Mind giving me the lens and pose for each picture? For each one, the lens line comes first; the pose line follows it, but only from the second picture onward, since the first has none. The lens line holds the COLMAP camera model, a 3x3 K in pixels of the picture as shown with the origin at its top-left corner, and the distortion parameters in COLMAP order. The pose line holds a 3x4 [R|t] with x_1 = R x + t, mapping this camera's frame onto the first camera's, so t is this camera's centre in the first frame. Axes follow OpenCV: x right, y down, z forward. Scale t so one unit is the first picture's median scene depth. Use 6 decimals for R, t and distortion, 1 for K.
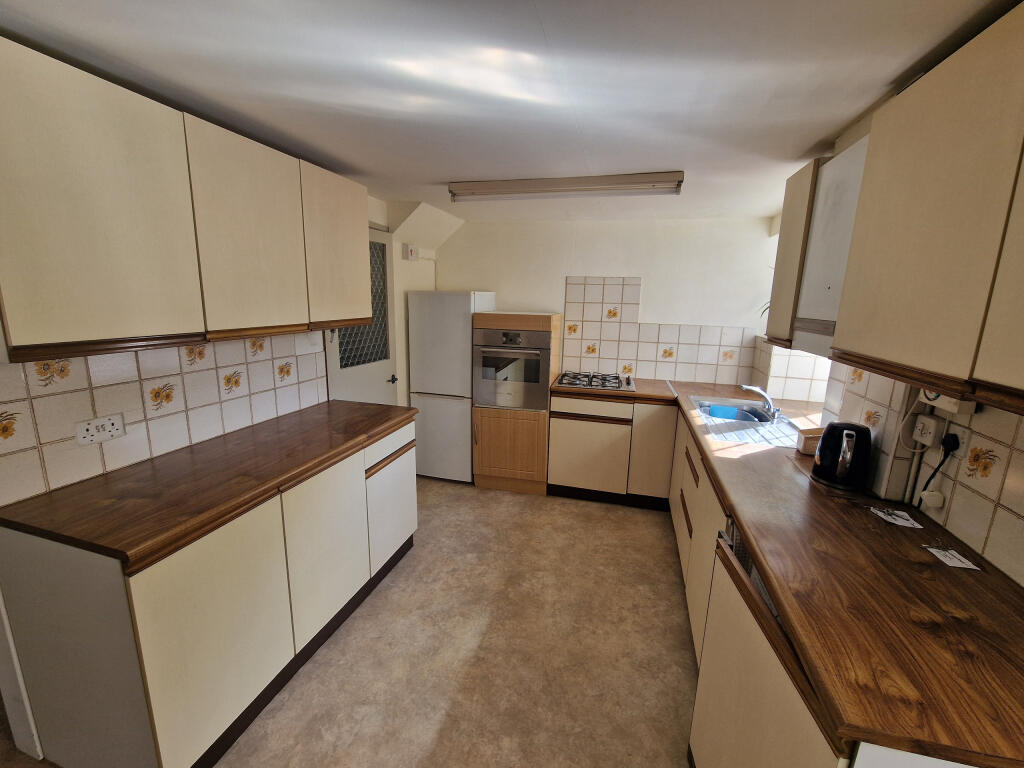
lens RADIAL K [[422.8, 0, 500.8], [0, 422.8, 381.2], [0, 0, 1]] dist [-0.001798, -0.000771]
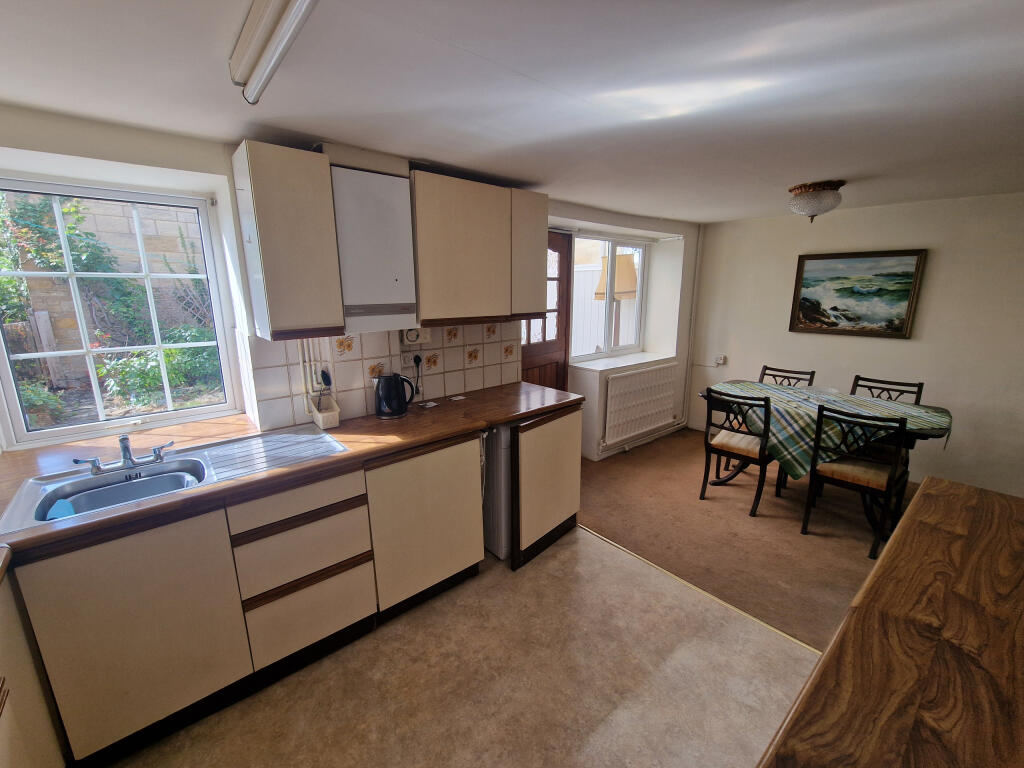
lens RADIAL K [[422.8, 0, 500.8], [0, 422.8, 381.2], [0, 0, 1]] dist [-0.001798, -0.000771]
pose [[-0.828878, -0.135645, 0.542735, -0.141238], [0.099121, 0.919199, 0.381115, -0.193735], [-0.550578, 0.369694, -0.748459, 0.929215]]
